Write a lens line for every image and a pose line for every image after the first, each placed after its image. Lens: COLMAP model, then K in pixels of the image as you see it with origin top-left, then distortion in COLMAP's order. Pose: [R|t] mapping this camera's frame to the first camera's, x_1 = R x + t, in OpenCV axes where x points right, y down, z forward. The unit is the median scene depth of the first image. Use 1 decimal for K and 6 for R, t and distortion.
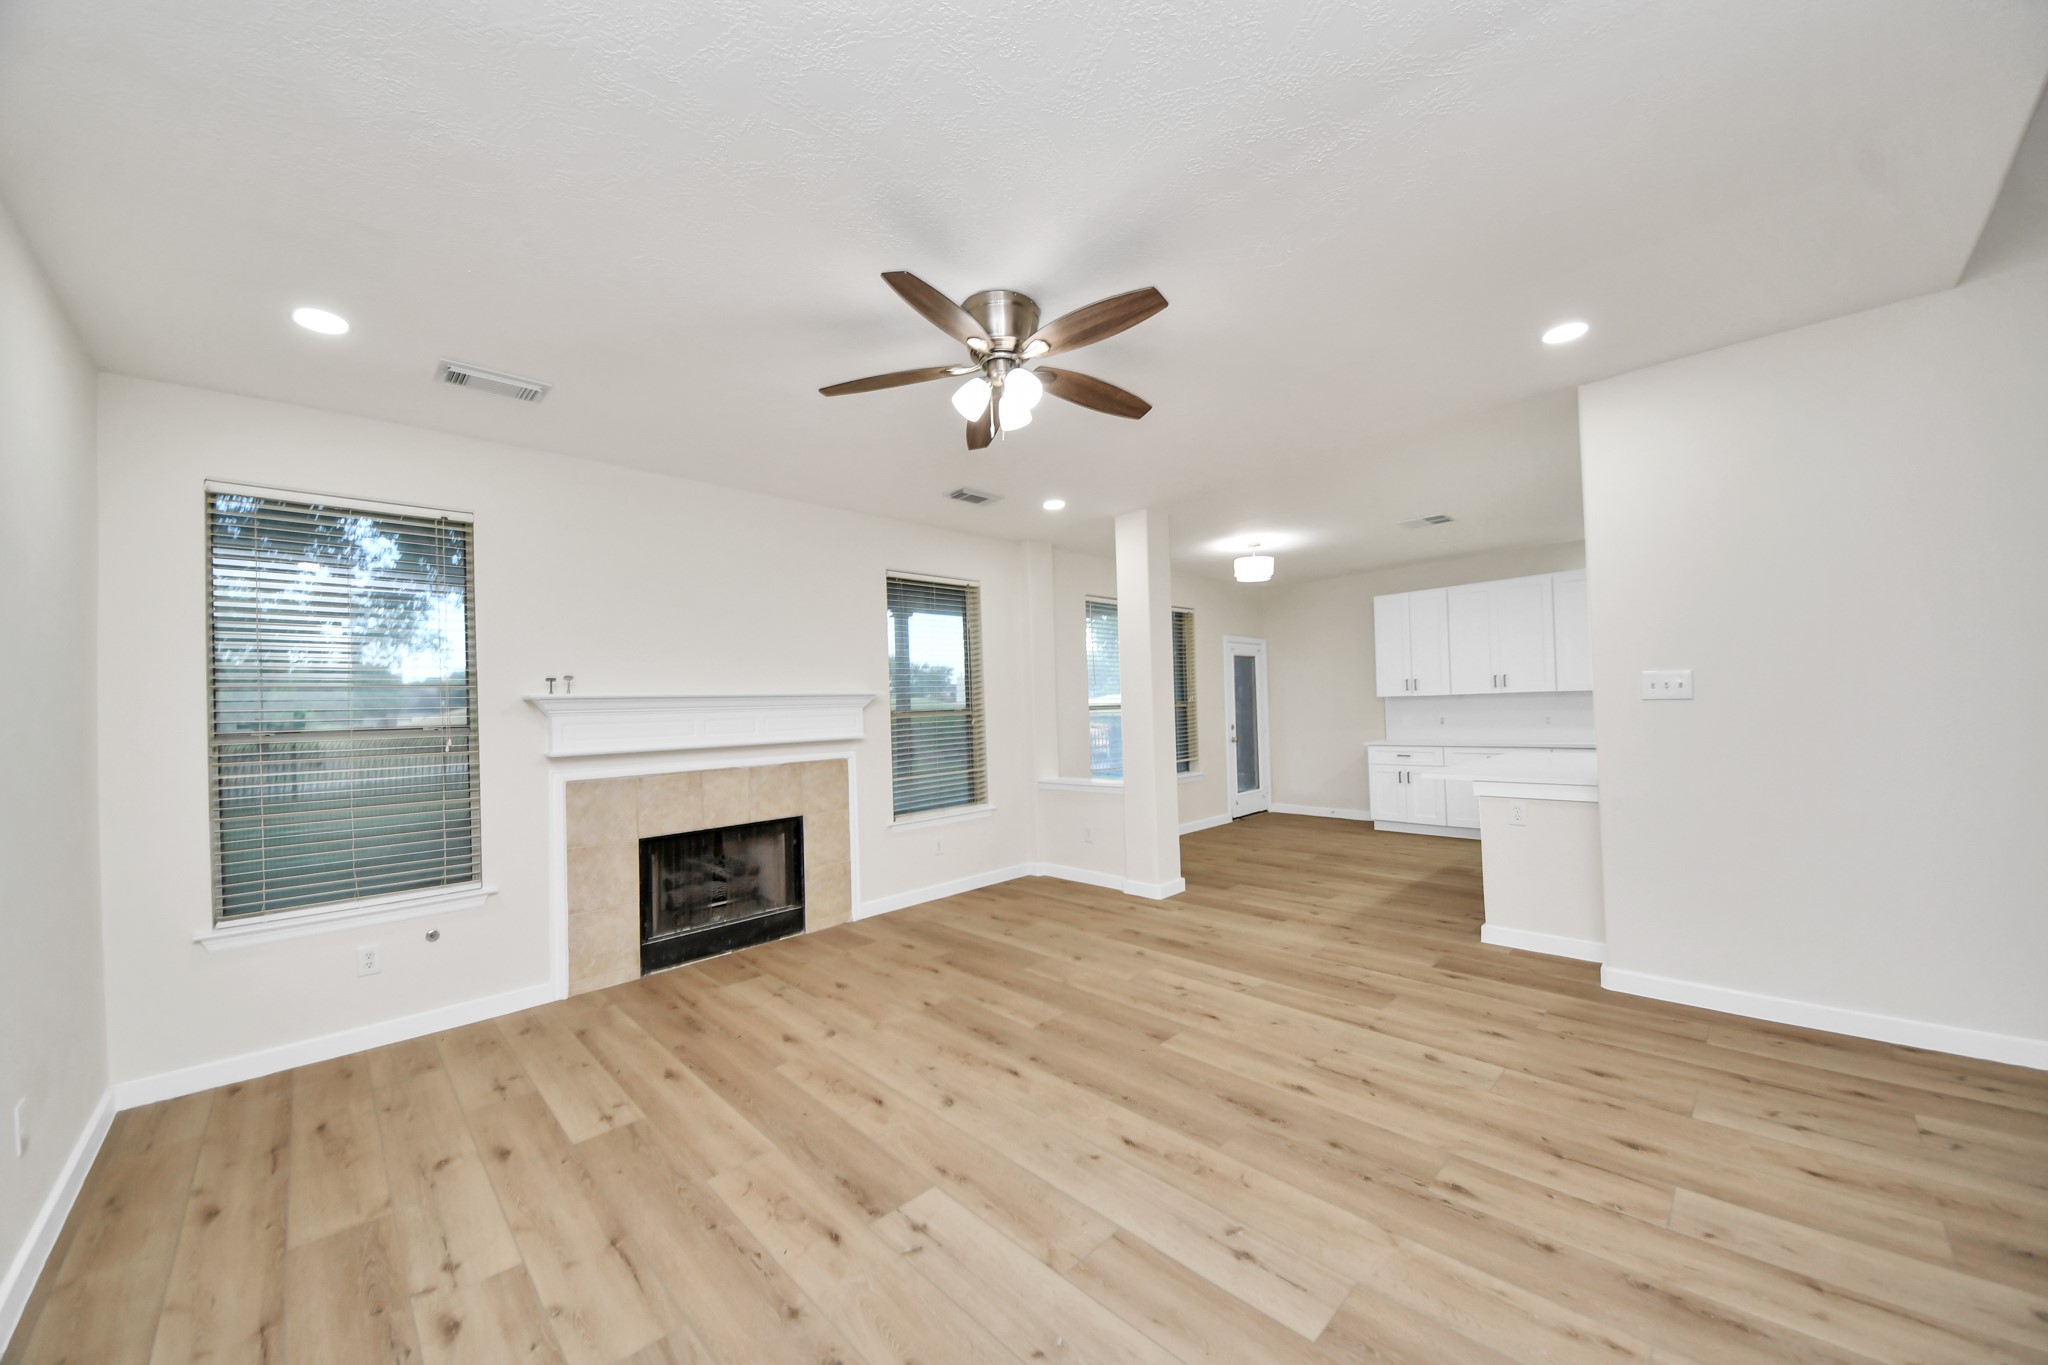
lens RADIAL K [[724.6, 0, 1021.4], [0, 724.6, 694.7], [0, 0, 1]] dist [0.040559, -0.023192]
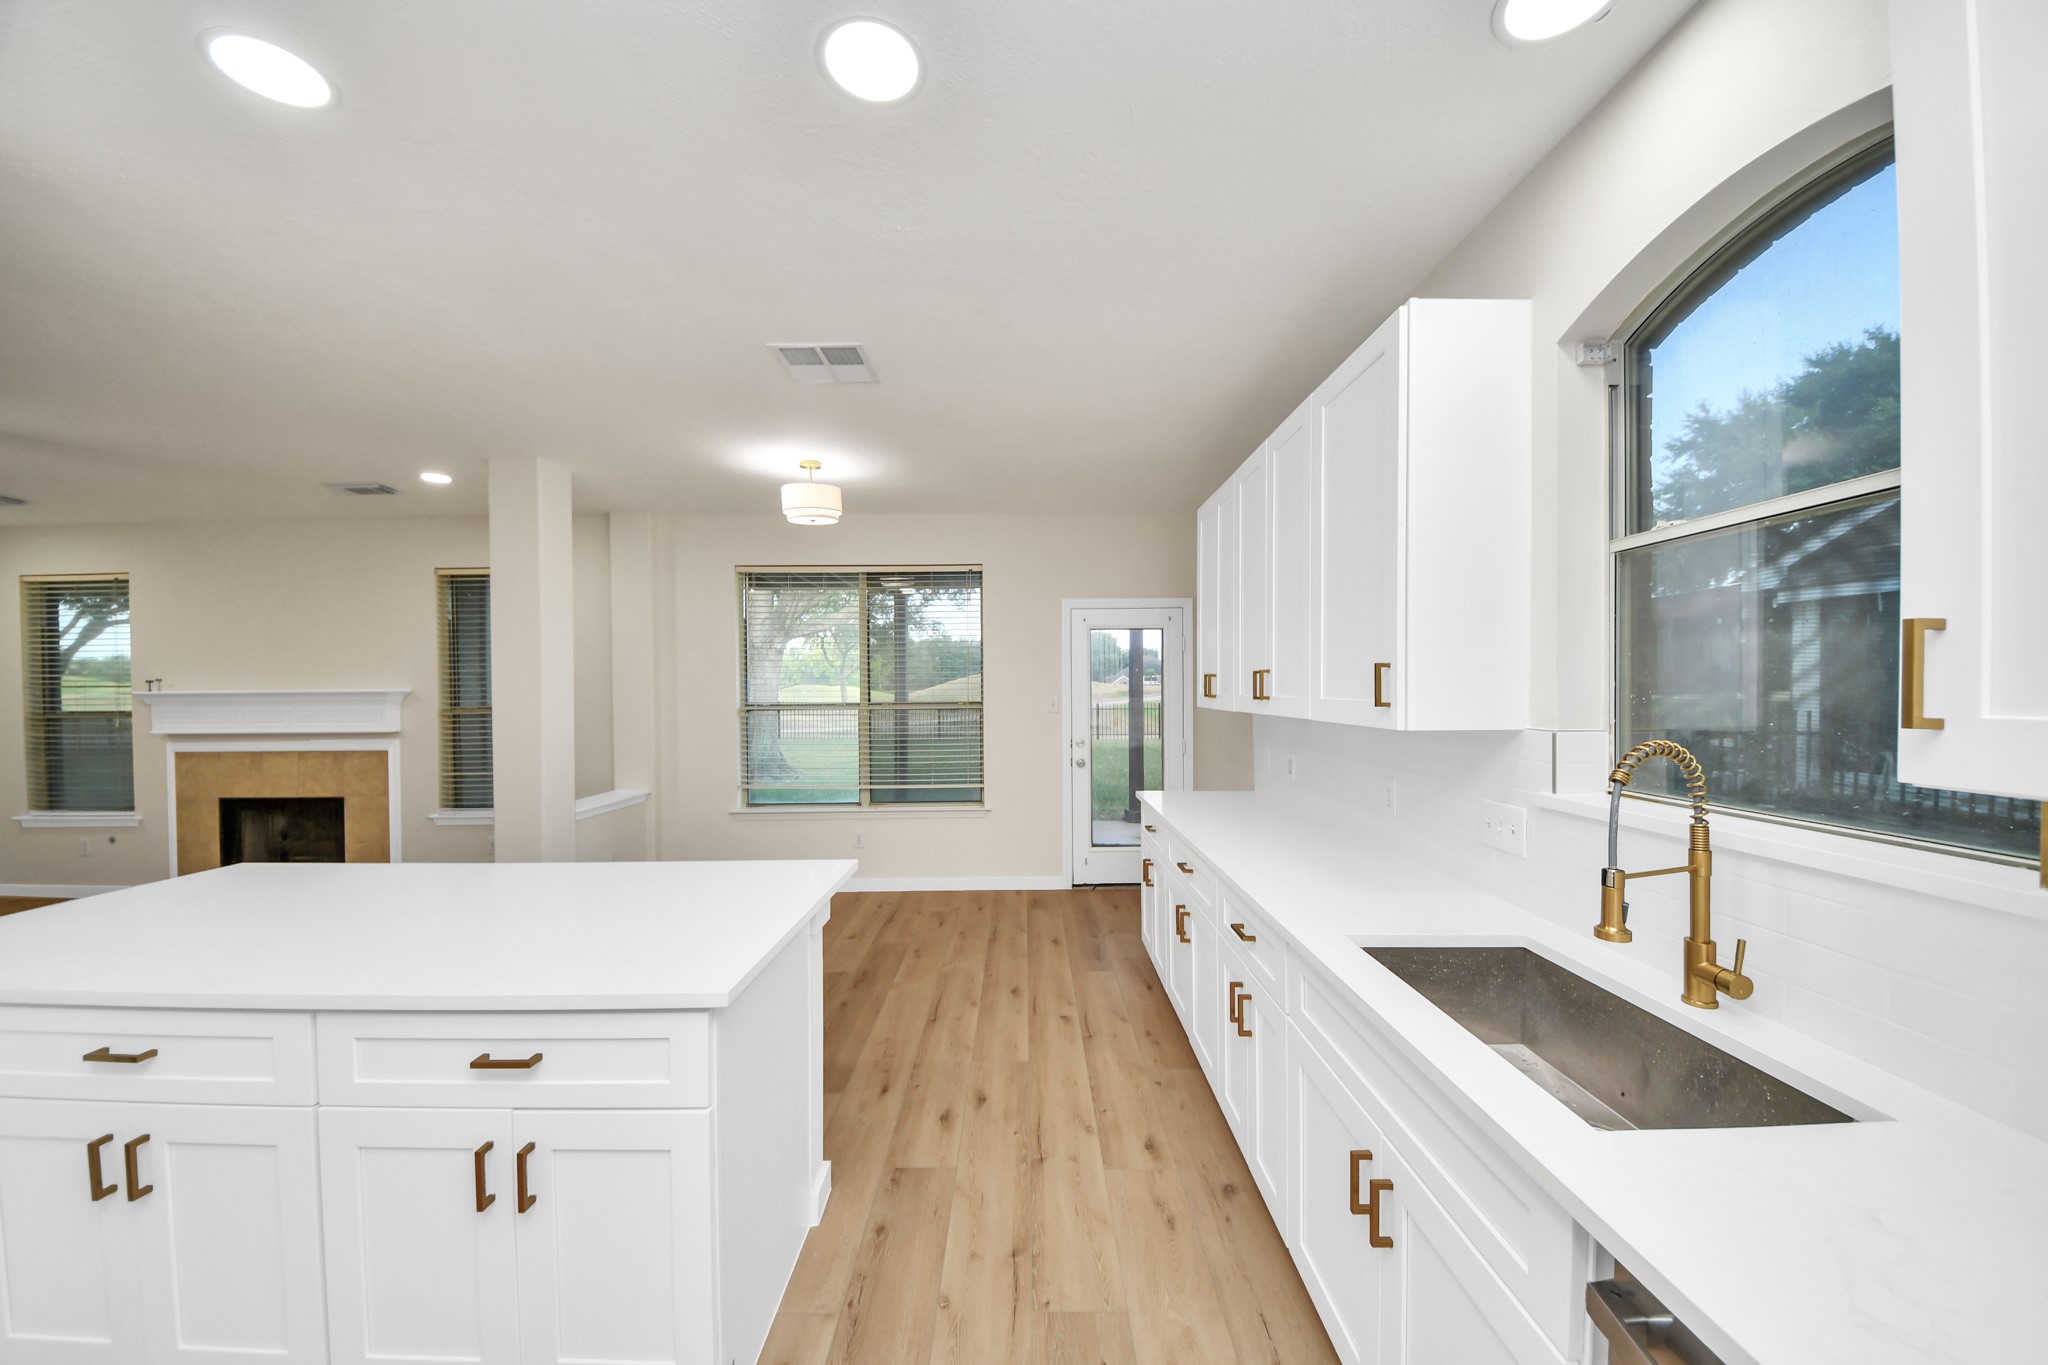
lens RADIAL K [[724.6, 0, 1021.4], [0, 724.6, 694.7], [0, 0, 1]] dist [0.040559, -0.023192]
pose [[0.712005, 0.034832, -0.701310, 1.619669], [0.000183, 0.998760, 0.049791, -0.067197], [0.702175, -0.035580, 0.711115, 1.185678]]
